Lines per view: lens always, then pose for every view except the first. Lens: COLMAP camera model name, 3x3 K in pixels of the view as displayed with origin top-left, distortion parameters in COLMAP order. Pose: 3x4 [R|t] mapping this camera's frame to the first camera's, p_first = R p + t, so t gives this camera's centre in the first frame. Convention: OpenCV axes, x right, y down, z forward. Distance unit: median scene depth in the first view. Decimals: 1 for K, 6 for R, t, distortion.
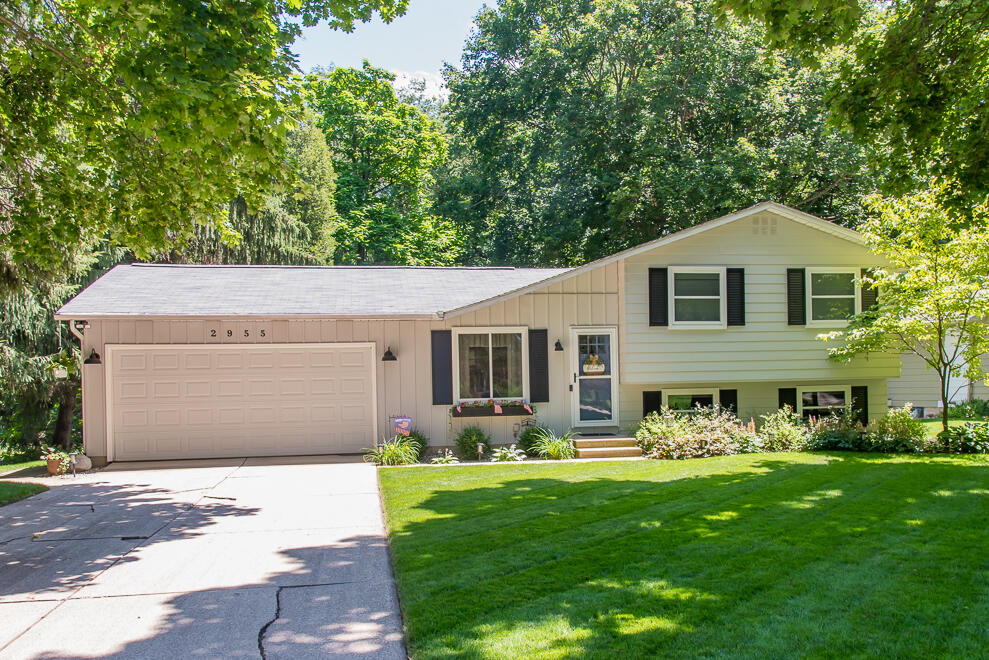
lens RADIAL K [[787.9, 0, 494.5], [0, 787.9, 330.0], [0, 0, 1]] dist [-0.008703, -0.001383]
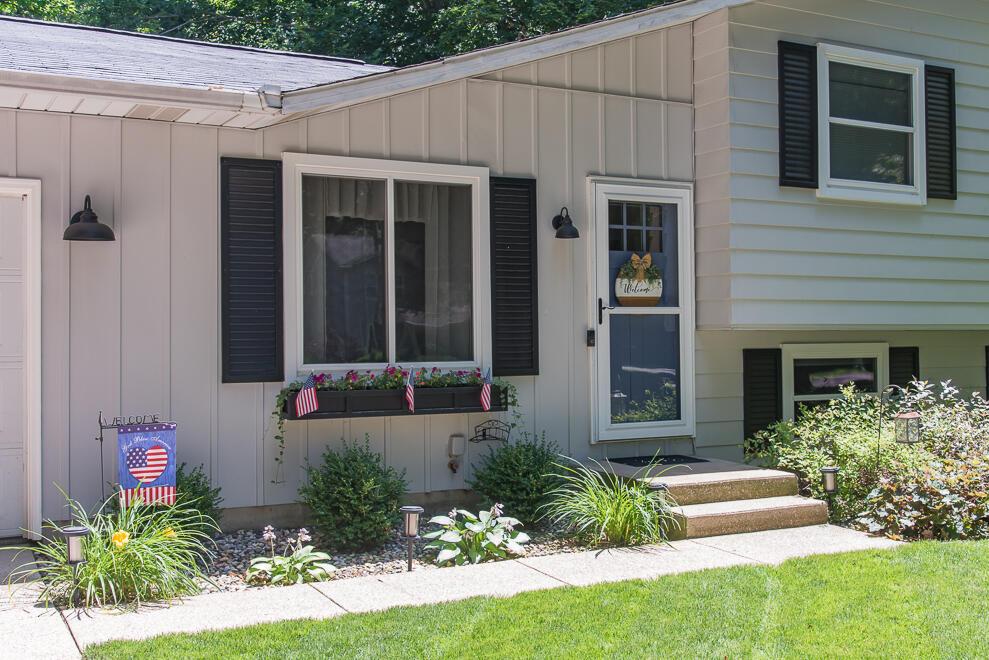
lens RADIAL K [[1063.5, 0, 494.5], [0, 1063.5, 330.0], [0, 0, 1]] dist [-0.014201, -0.008321]
pose [[0.950301, 0.016453, 0.310898, -0.106065], [-0.033236, 0.998257, 0.048763, 0.046343], [-0.309554, -0.056672, 0.949192, 0.528657]]
